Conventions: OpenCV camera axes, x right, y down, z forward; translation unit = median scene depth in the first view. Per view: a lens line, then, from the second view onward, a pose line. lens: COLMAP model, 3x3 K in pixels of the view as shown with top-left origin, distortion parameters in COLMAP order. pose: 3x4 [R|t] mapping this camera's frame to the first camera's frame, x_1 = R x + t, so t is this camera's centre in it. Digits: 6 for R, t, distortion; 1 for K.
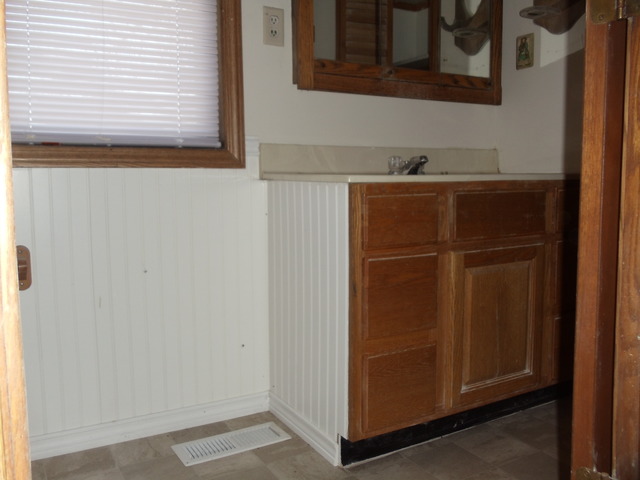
lens RADIAL K [[595.7, 0, 328.9], [0, 595.7, 241.4], [0, 0, 1]] dist [-0.074548, 0.136027]
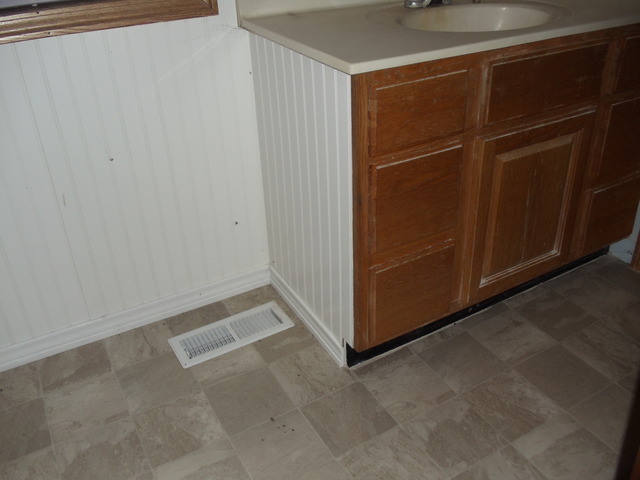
lens RADIAL K [[595.7, 0, 328.9], [0, 595.7, 241.4], [0, 0, 1]] dist [-0.074548, 0.136027]
pose [[0.999601, -0.017590, -0.022111, 0.016075], [0.025065, 0.913263, 0.406599, -0.185484], [0.013041, -0.406991, 0.913339, 0.205822]]
